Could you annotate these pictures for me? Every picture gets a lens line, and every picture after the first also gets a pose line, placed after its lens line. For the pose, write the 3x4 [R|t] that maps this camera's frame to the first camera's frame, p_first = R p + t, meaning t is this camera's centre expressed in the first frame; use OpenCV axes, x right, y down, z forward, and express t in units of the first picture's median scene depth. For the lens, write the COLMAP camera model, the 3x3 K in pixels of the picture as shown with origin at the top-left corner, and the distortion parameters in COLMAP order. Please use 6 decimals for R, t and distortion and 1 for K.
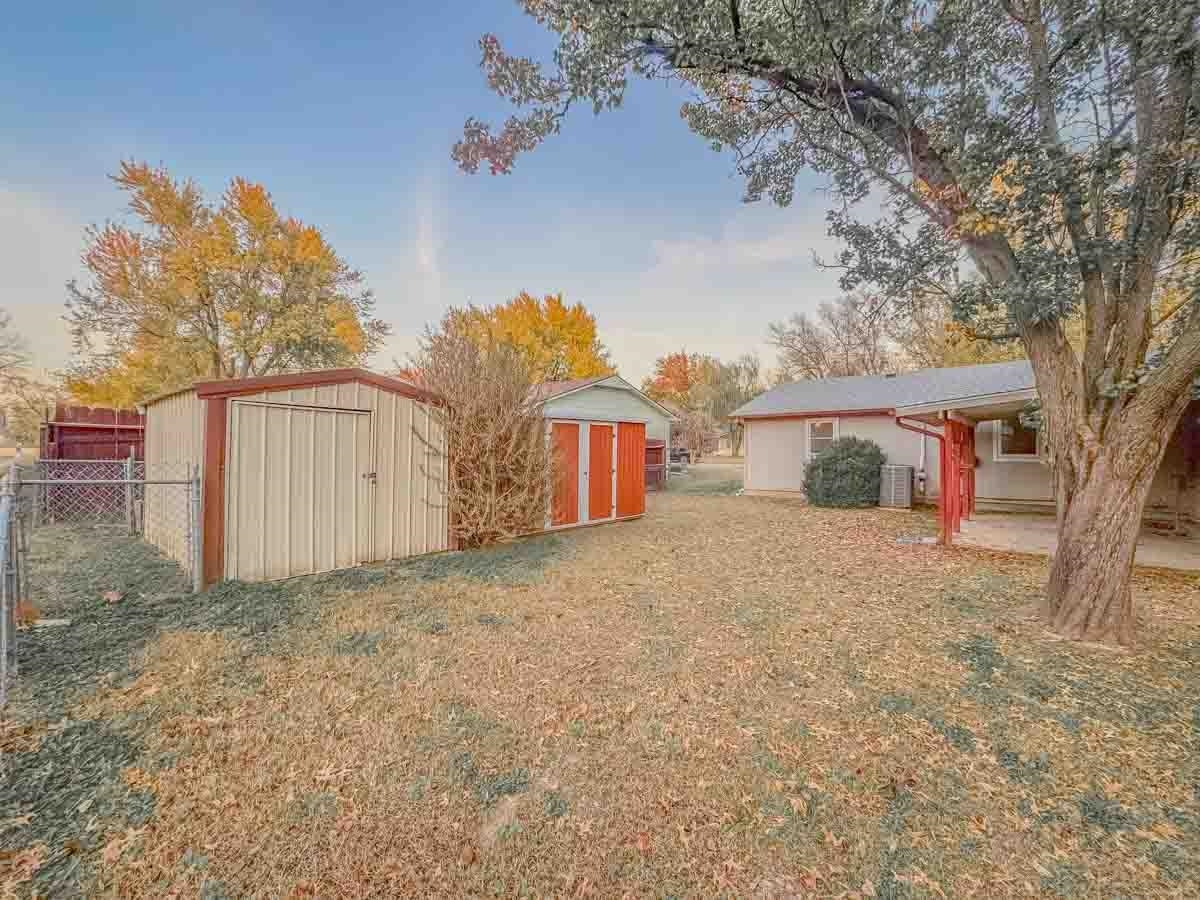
lens RADIAL K [[494.8, 0, 596.2], [0, 494.8, 450.1], [0, 0, 1]] dist [-0.038119, 0.017297]
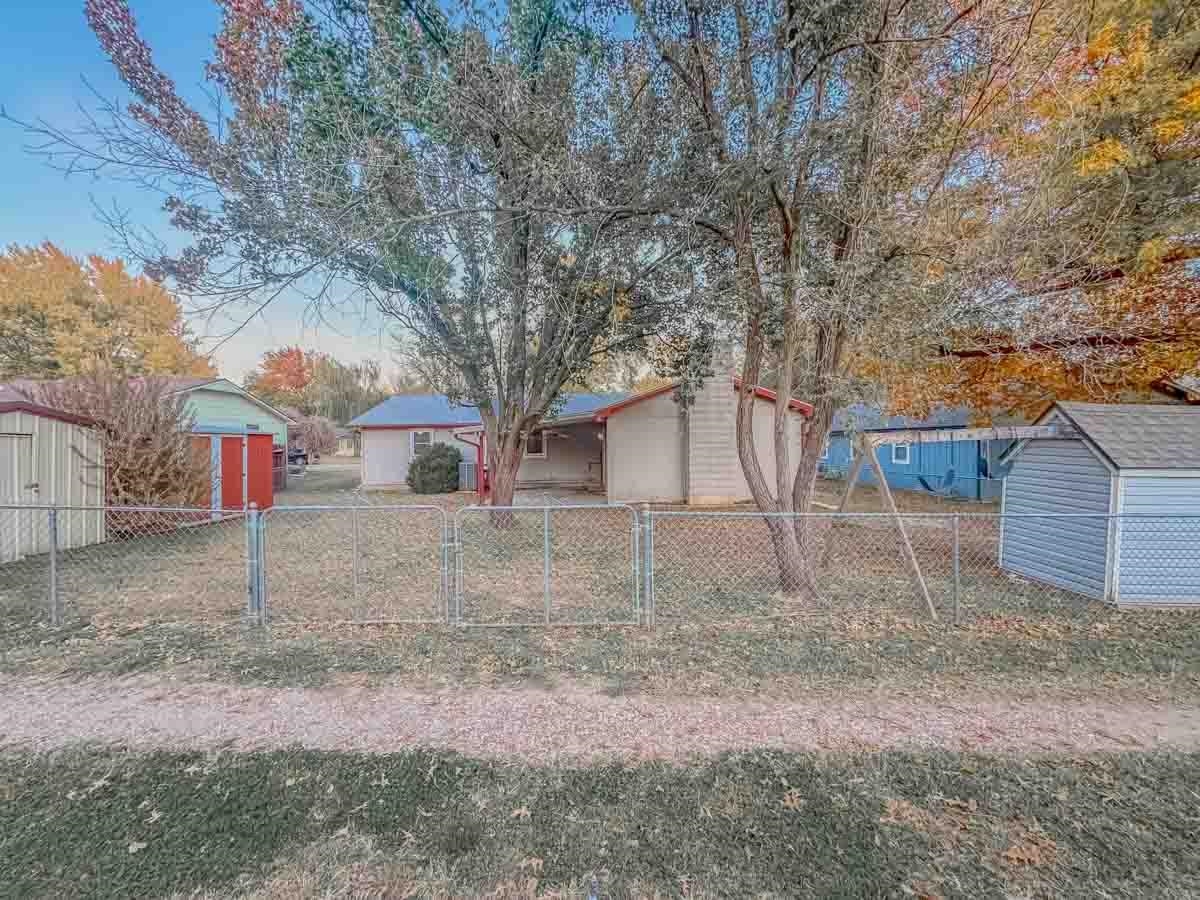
lens RADIAL K [[494.8, 0, 596.2], [0, 494.8, 450.1], [0, 0, 1]] dist [-0.038119, 0.017297]
pose [[0.748380, -0.015187, 0.663097, -0.083247], [0.012614, 0.999883, 0.008664, -0.013093], [-0.663150, 0.001880, 0.748484, -0.353806]]
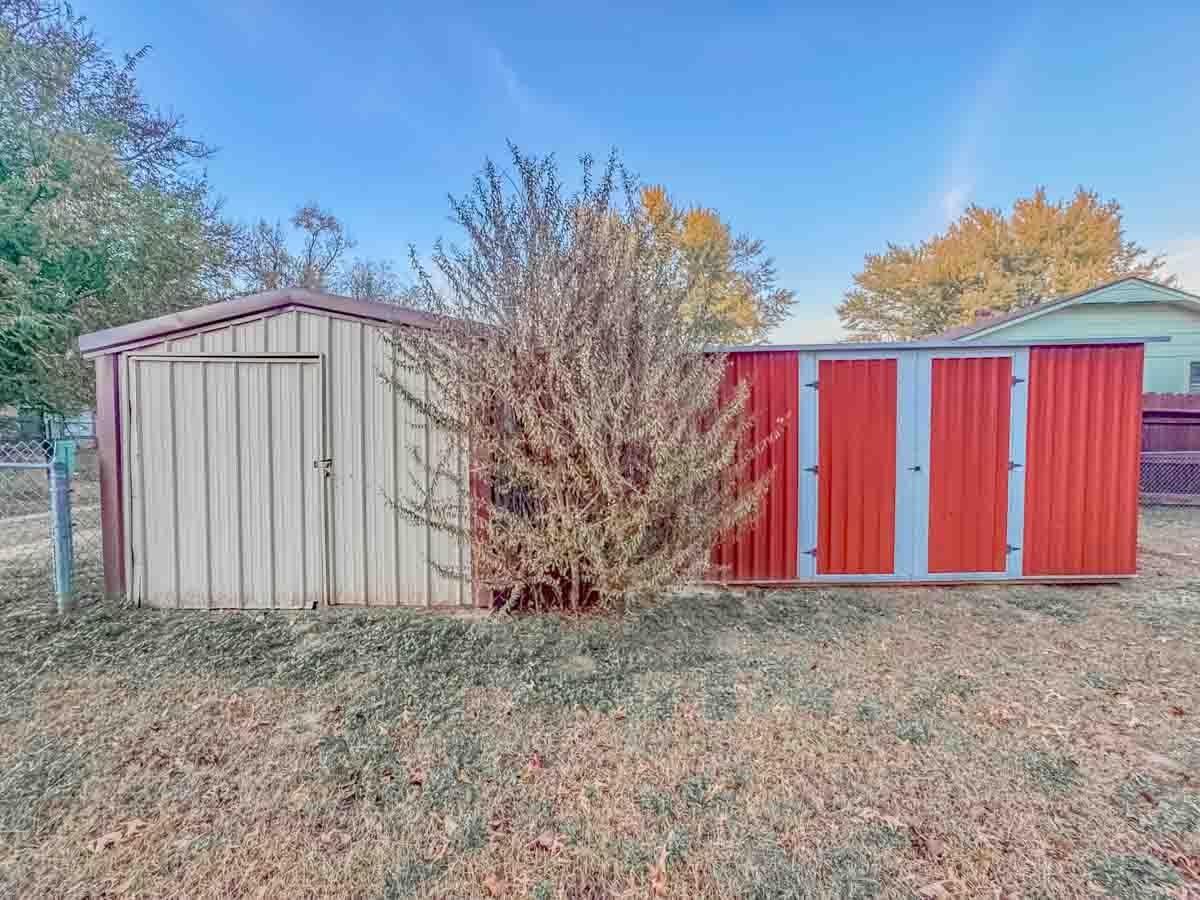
lens RADIAL K [[494.8, 0, 596.2], [0, 494.8, 450.1], [0, 0, 1]] dist [-0.038119, 0.017297]
pose [[0.657152, 0.014589, -0.753617, 0.086333], [0.014898, 0.999366, 0.032337, 0.008344], [0.753611, -0.032478, 0.656518, 0.349041]]
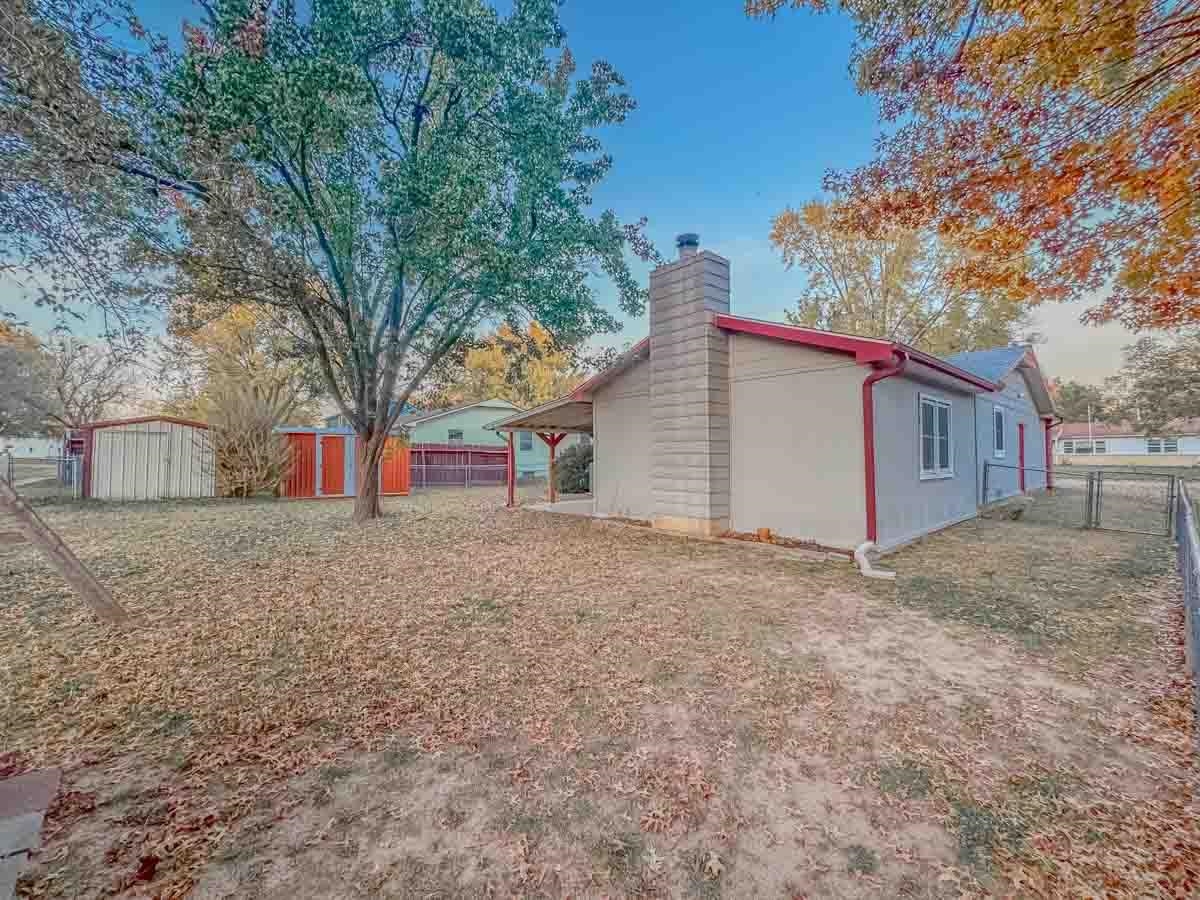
lens RADIAL K [[494.8, 0, 596.2], [0, 494.8, 450.1], [0, 0, 1]] dist [-0.038119, 0.017297]
pose [[0.988873, -0.001278, -0.148755, 0.765684], [-0.001536, 0.999822, -0.018802, 0.017095], [0.148753, 0.018821, 0.988695, -0.394532]]
